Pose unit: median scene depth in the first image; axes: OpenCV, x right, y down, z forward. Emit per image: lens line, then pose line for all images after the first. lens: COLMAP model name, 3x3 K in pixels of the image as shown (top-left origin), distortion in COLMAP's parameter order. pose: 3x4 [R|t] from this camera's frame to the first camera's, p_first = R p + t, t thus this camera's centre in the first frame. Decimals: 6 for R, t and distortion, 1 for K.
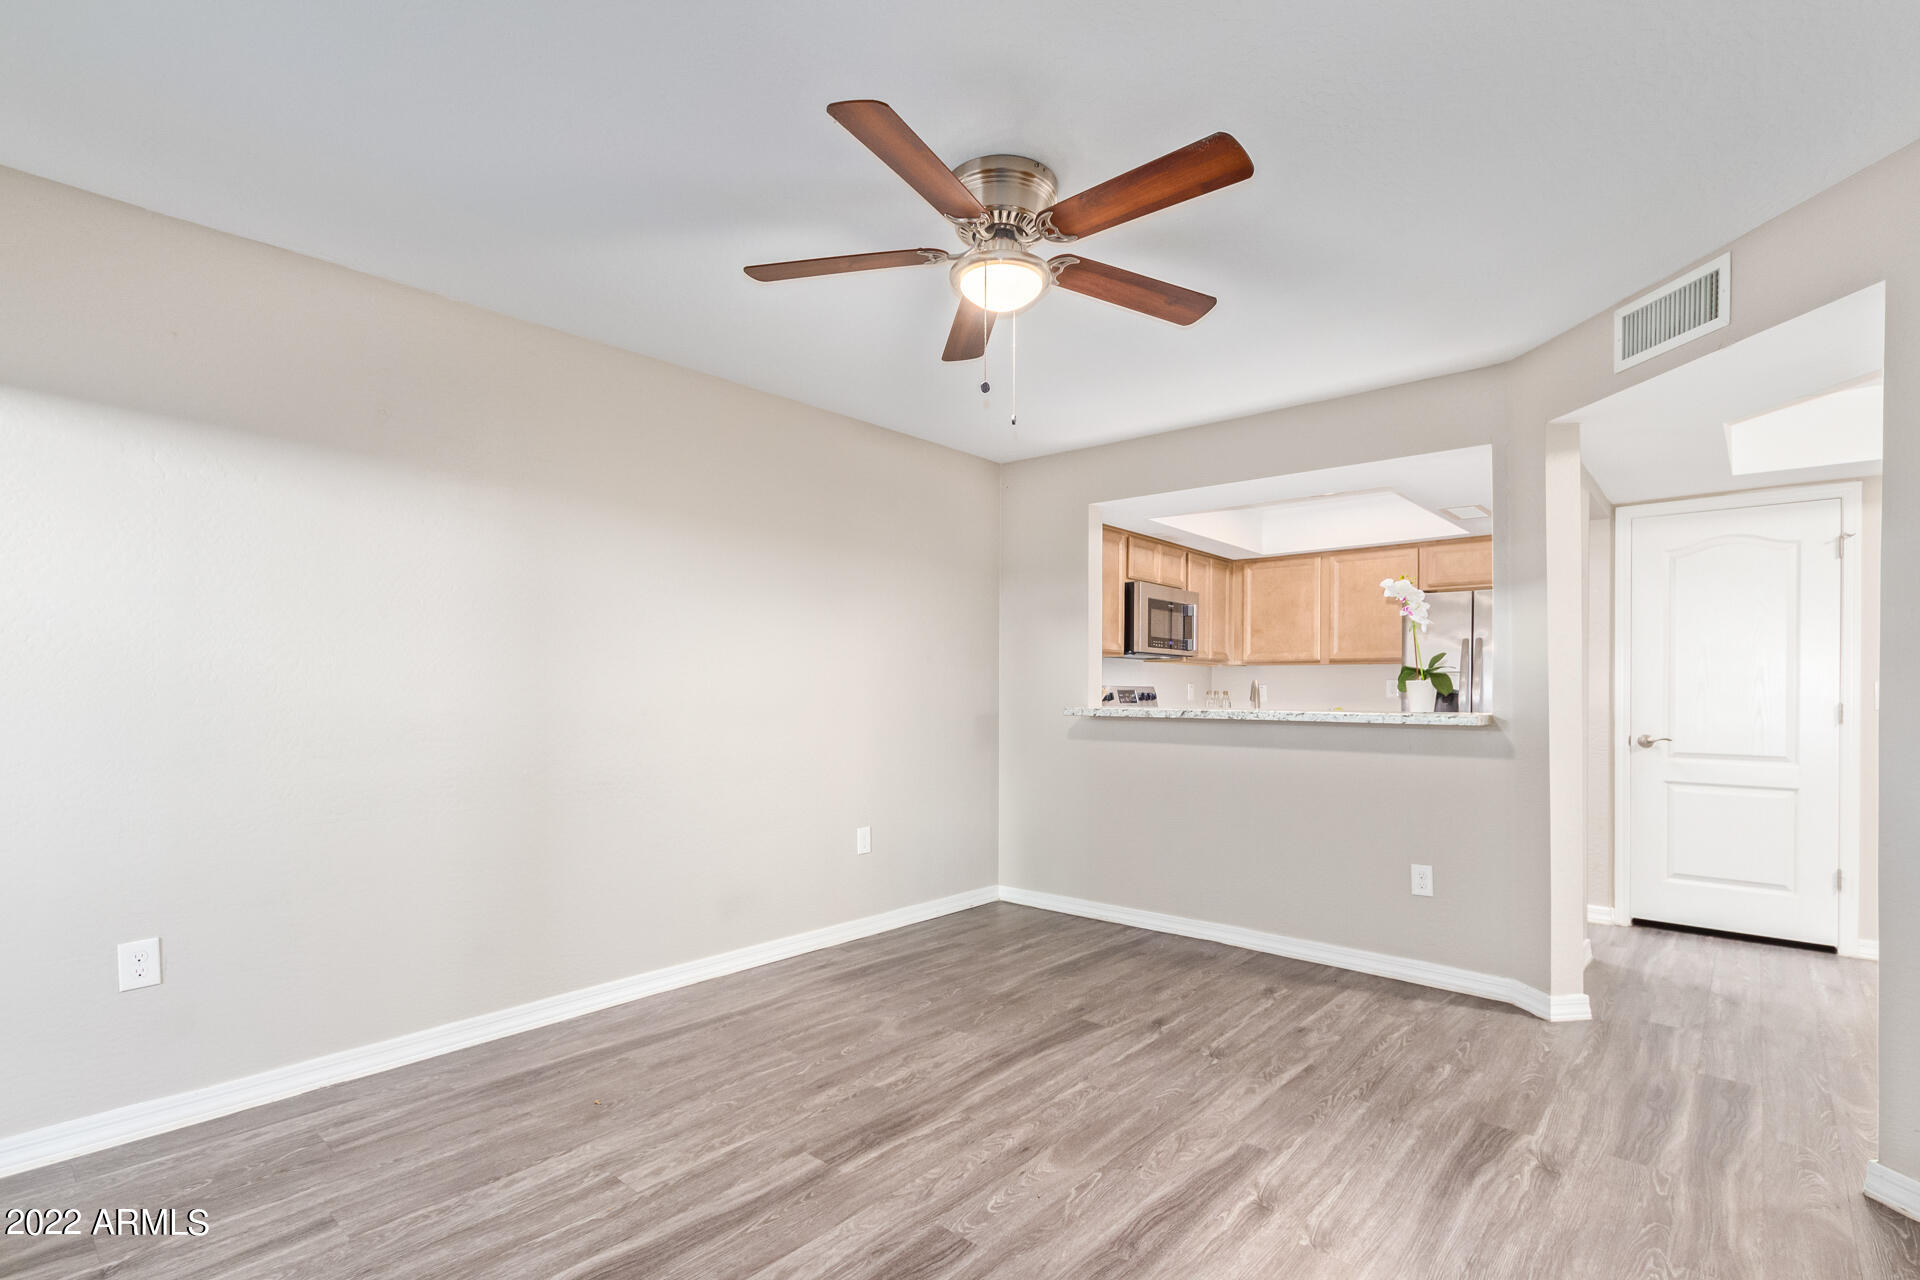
lens RADIAL K [[902.5, 0, 978.1], [0, 902.5, 681.4], [0, 0, 1]] dist [0.006364, -0.000216]
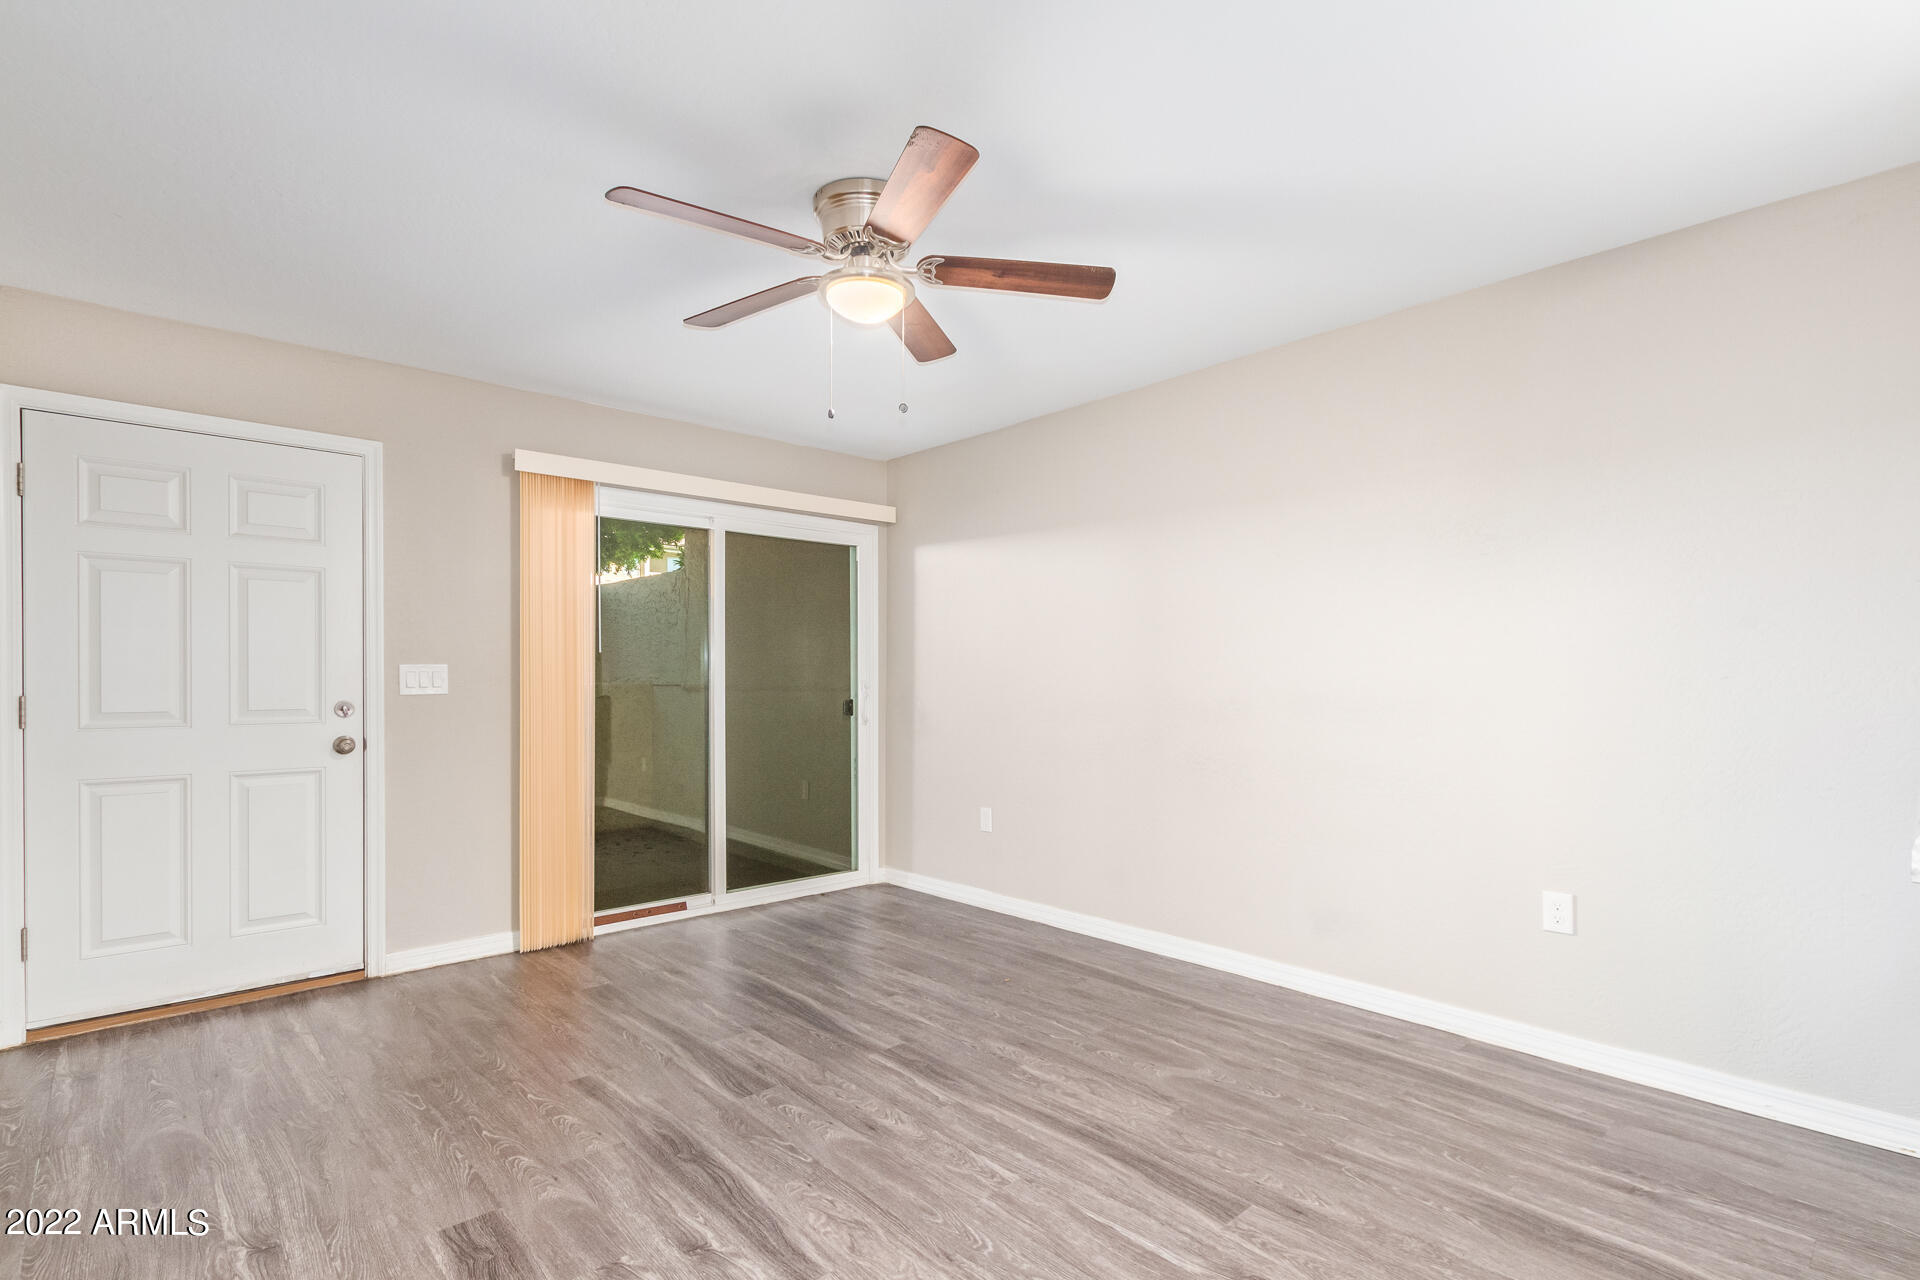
lens RADIAL K [[902.5, 0, 978.1], [0, 902.5, 681.4], [0, 0, 1]] dist [0.006364, -0.000216]
pose [[-0.103400, 0.001631, -0.994639, 0.777263], [0.009771, 0.999952, 0.000624, 0.007415], [0.994592, -0.009654, -0.103411, 0.901596]]
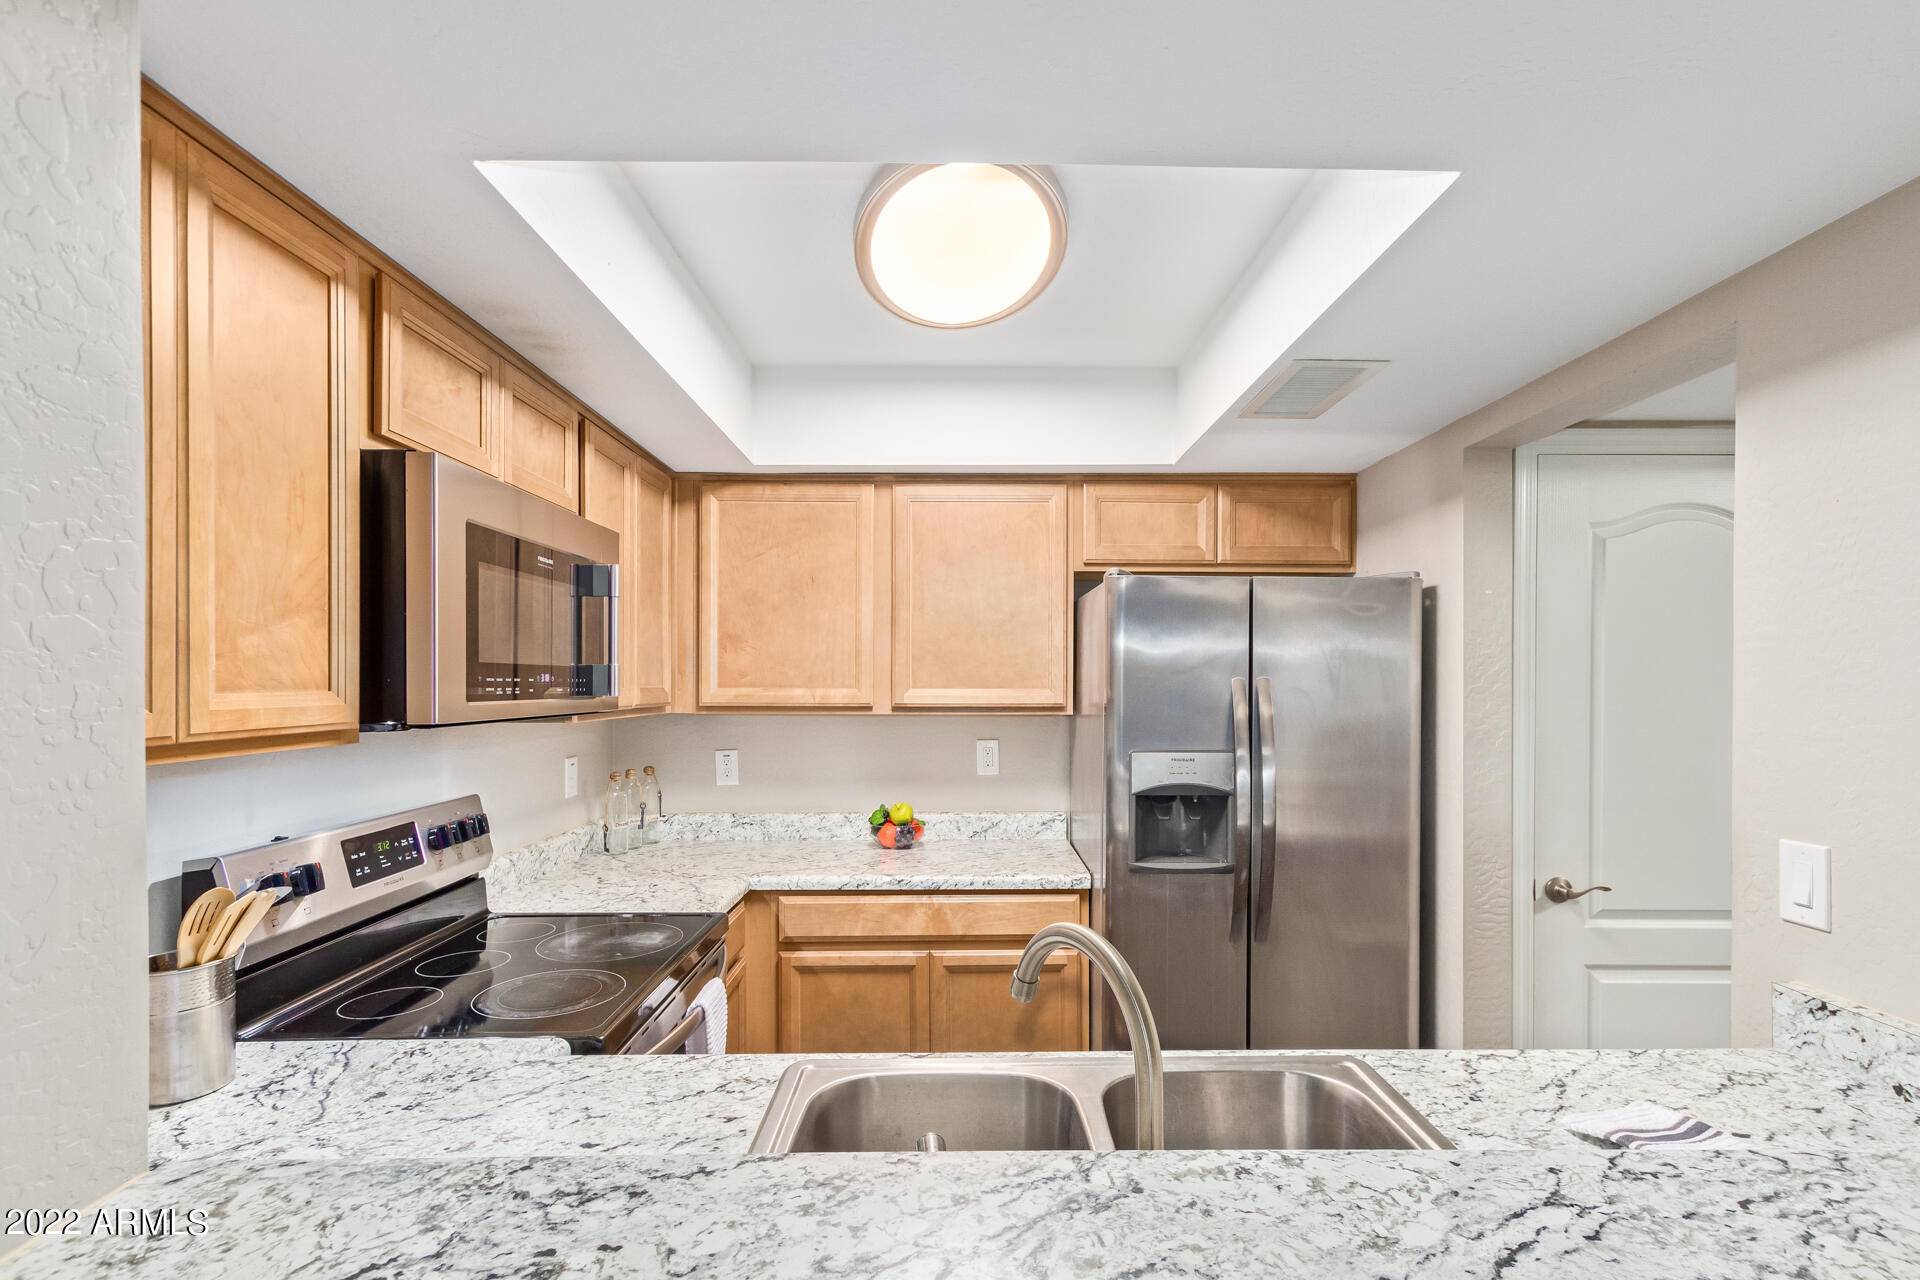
lens RADIAL K [[902.5, 0, 978.1], [0, 902.5, 681.4], [0, 0, 1]] dist [0.006364, -0.000216]
pose [[0.751423, -0.006024, 0.659793, 0.217921], [-0.004982, 0.999878, 0.014802, -0.086473], [-0.659802, -0.014409, 0.751301, 1.217644]]
